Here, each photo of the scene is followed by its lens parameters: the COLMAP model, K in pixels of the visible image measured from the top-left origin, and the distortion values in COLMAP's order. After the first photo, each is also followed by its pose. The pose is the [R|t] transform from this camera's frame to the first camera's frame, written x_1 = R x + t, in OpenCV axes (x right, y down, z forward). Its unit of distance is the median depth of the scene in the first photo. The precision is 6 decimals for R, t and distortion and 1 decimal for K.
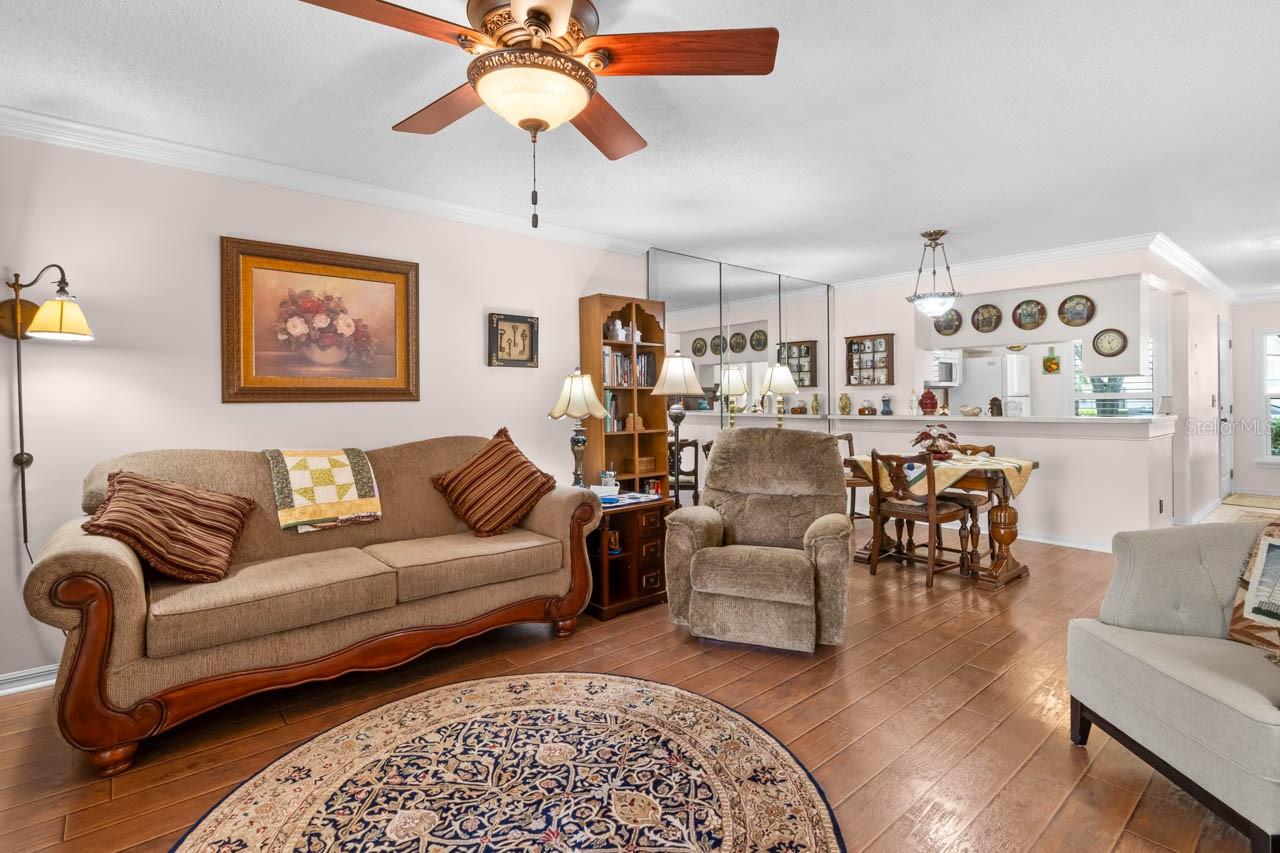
lens RADIAL K [[606.6, 0, 647.9], [0, 606.6, 398.6], [0, 0, 1]] dist [0.001658, 0.000068]
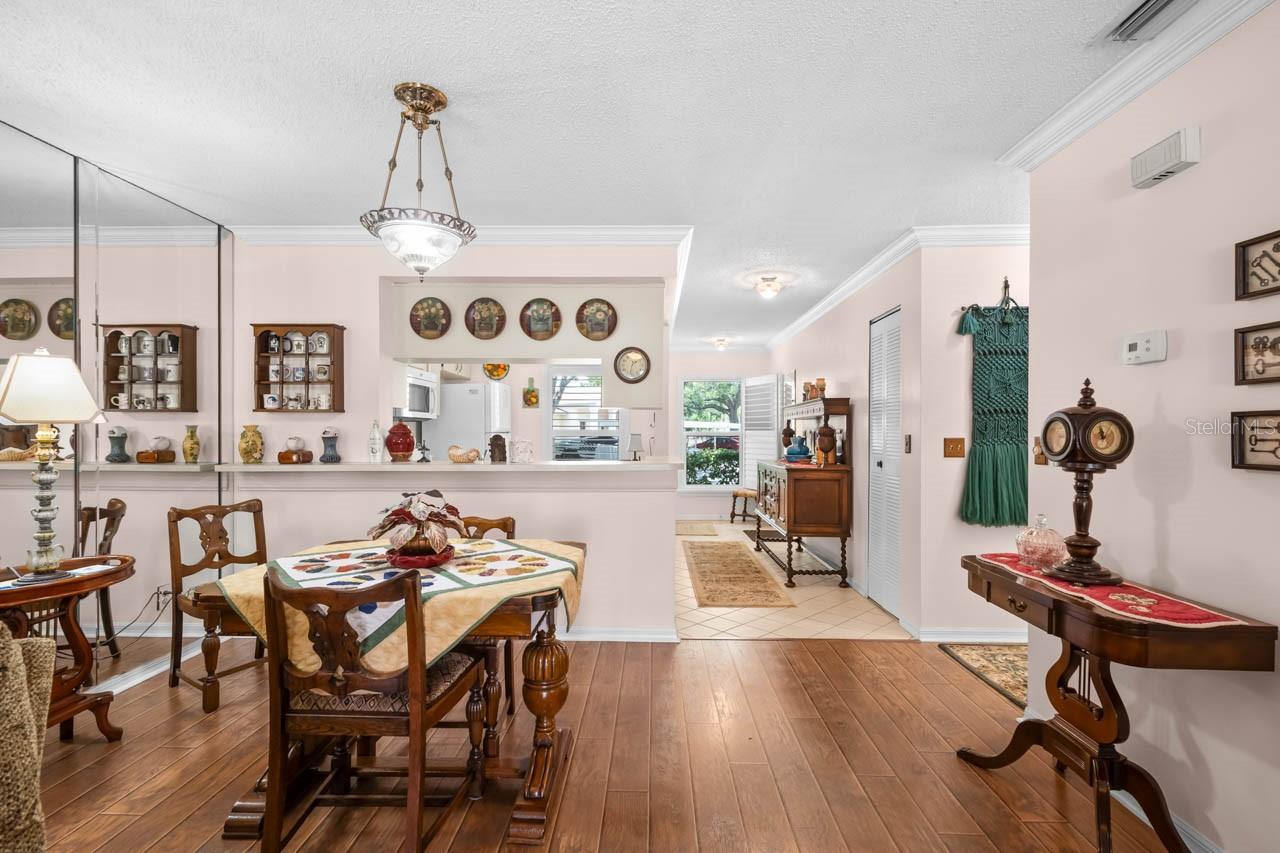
lens RADIAL K [[579.2, 0, 640.1], [0, 579.2, 432.7], [0, 0, 1]] dist [0.001867, 0.000158]
pose [[0.668490, 0.007538, 0.743683, 0.320035], [-0.007373, 0.999967, -0.003509, -0.005229], [-0.743685, -0.003137, 0.668523, 0.727879]]
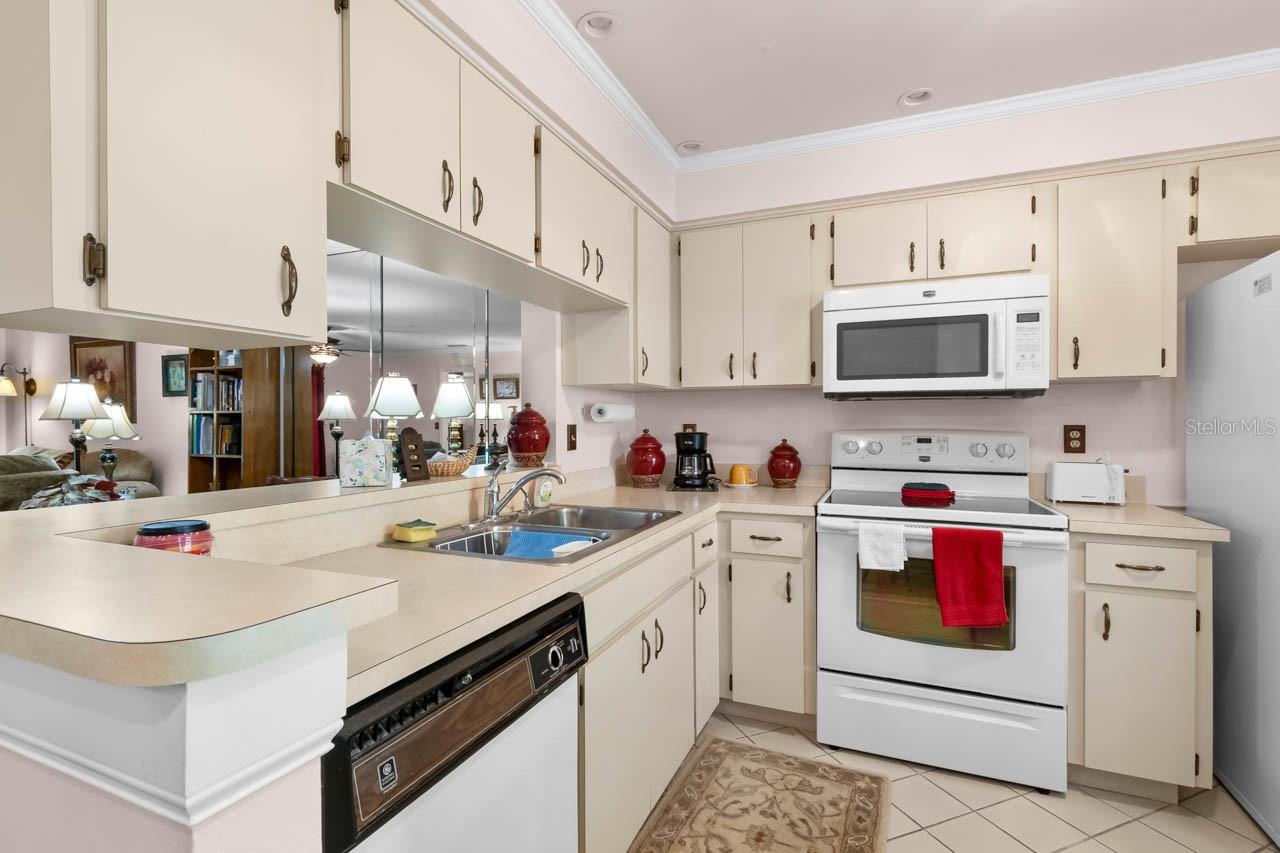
lens RADIAL K [[574.7, 0, 631.9], [0, 574.7, 424.8], [0, 0, 1]] dist [0.005827, -0.000586]
pose [[0.454632, 0.012395, -0.890593, 1.520940], [-0.001065, 0.999910, 0.013372, -0.013816], [0.890679, -0.005131, 0.454604, 1.567544]]
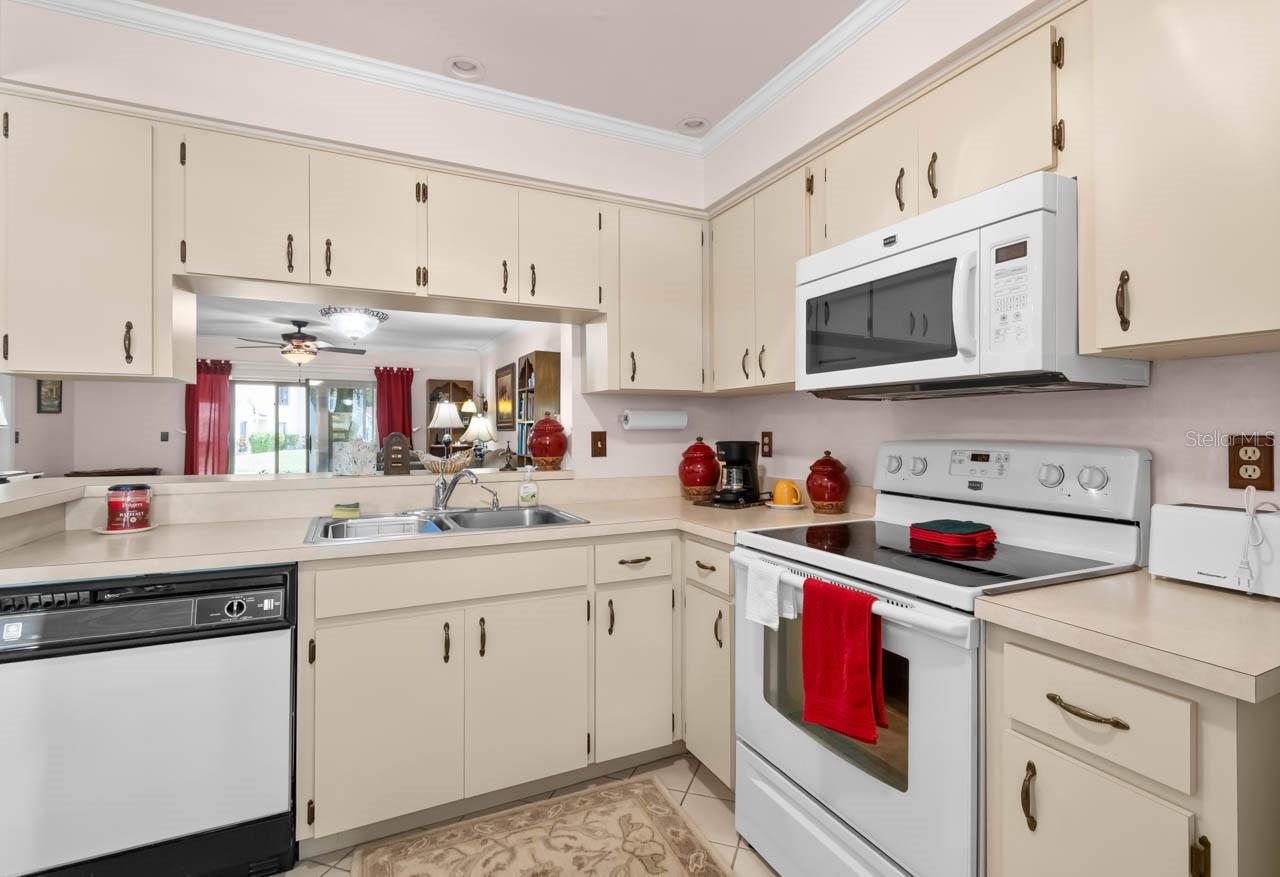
lens RADIAL K [[595.0, 0, 679.6], [0, 595.0, 428.3], [0, 0, 1]] dist [0.000404, 0.000328]
pose [[-0.205101, 0.003228, -0.978736, 1.579279], [0.001904, 0.999994, 0.002899, -0.010485], [0.978739, -0.001268, -0.205106, 2.131867]]
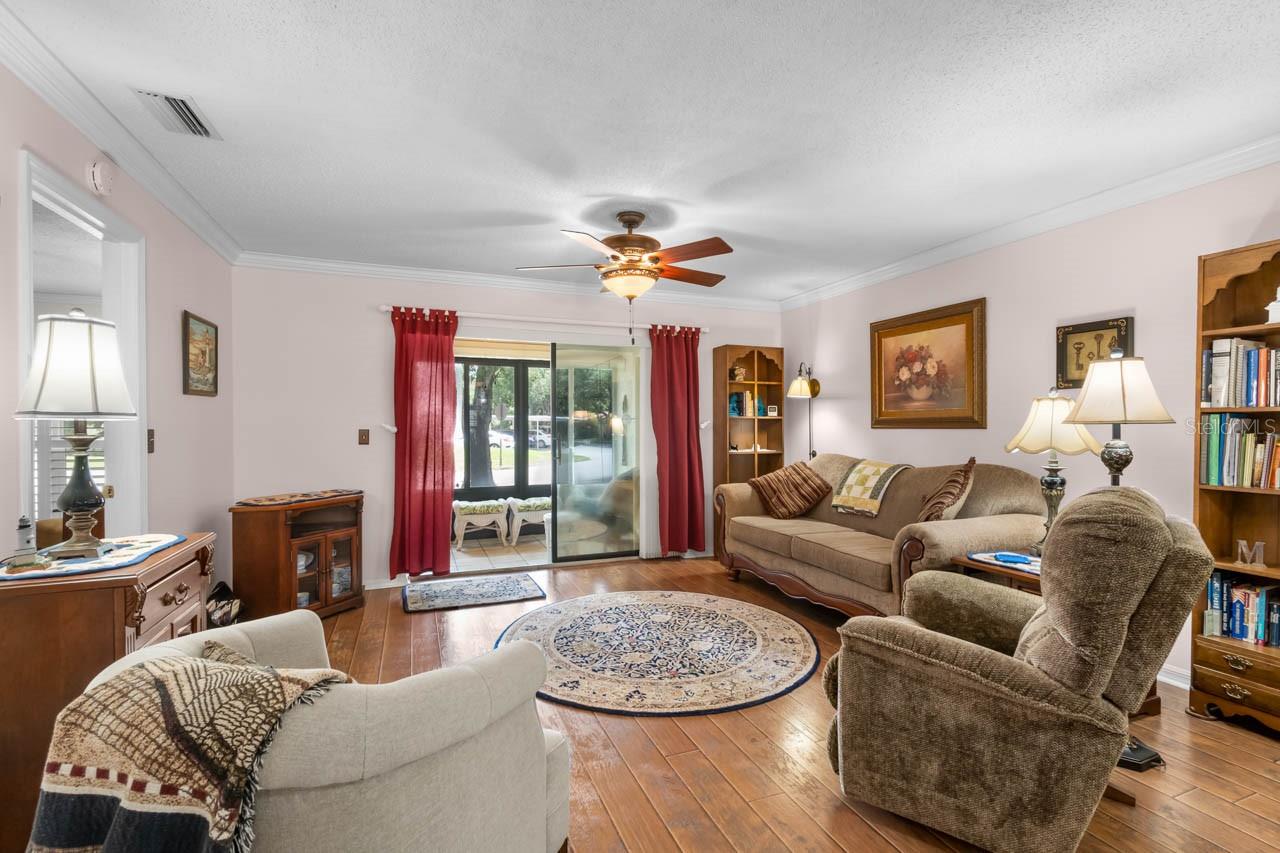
lens RADIAL K [[579.2, 0, 640.1], [0, 579.2, 432.7], [0, 0, 1]] dist [0.001867, 0.000158]
pose [[-0.327384, 0.017988, -0.944720, 0.842327], [0.000956, 0.999825, 0.018706, -0.009459], [0.944891, 0.005221, -0.327343, 0.837847]]
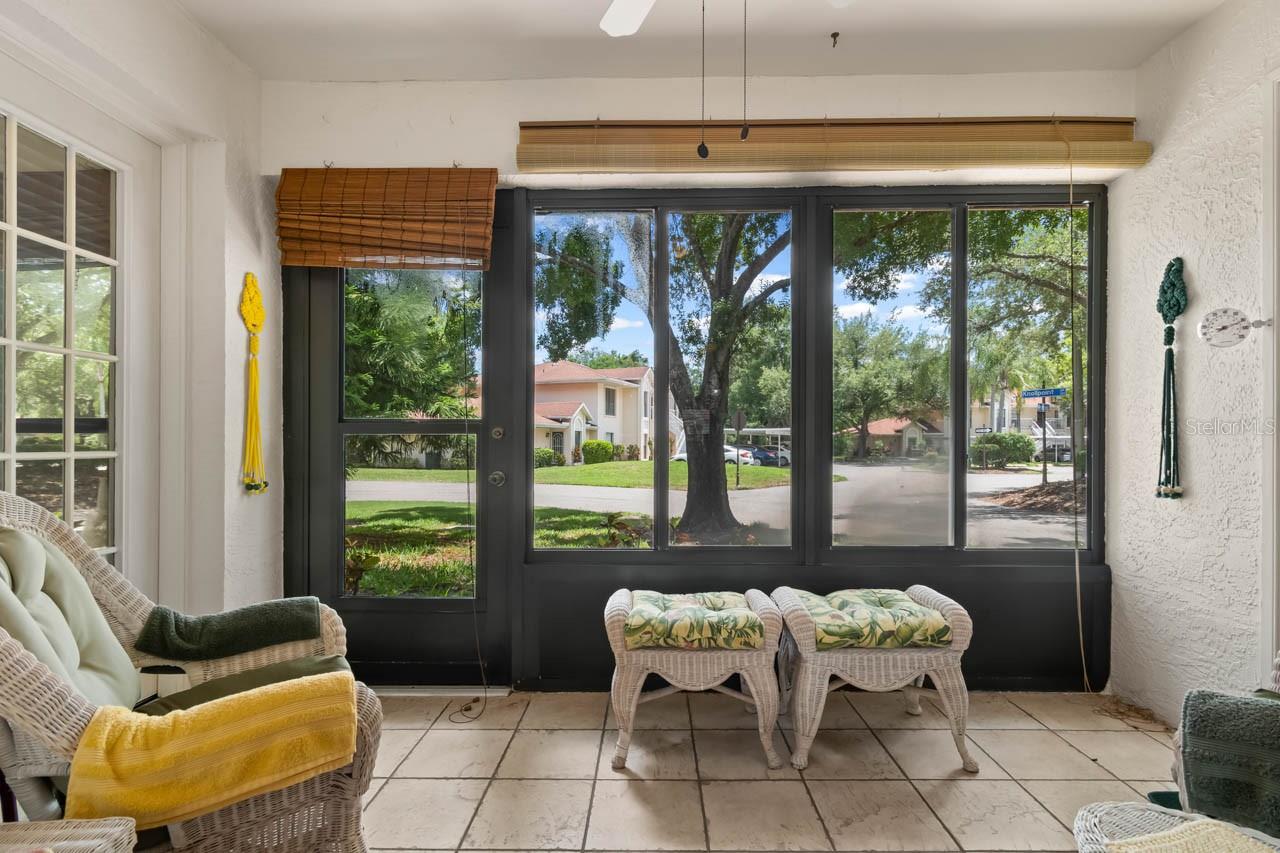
lens RADIAL K [[585.9, 0, 640.2], [0, 585.9, 445.3], [0, 0, 1]] dist [0.002123, 0.000286]
pose [[-0.668852, 0.007730, -0.743356, -0.311936], [0.004823, 0.999970, 0.006059, 0.088533], [0.743380, 0.000467, -0.668869, 0.074816]]
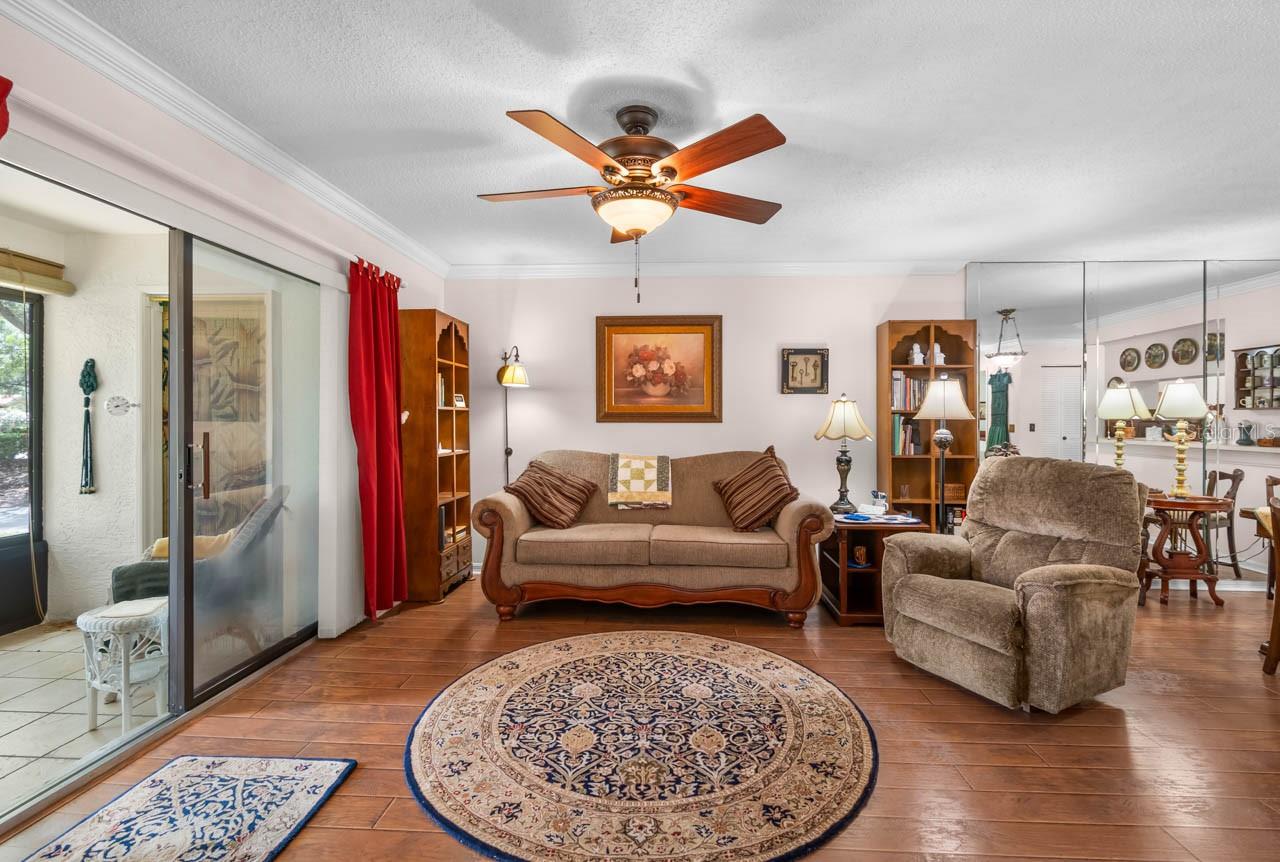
lens RADIAL K [[575.2, 0, 651.6], [0, 575.2, 425.1], [0, 0, 1]] dist [0.005619, -0.000067]
pose [[0.723999, 0.013931, -0.689661, 0.389405], [-0.008764, 0.999901, 0.010997, -0.003022], [0.689746, -0.001918, 0.724049, 0.018374]]
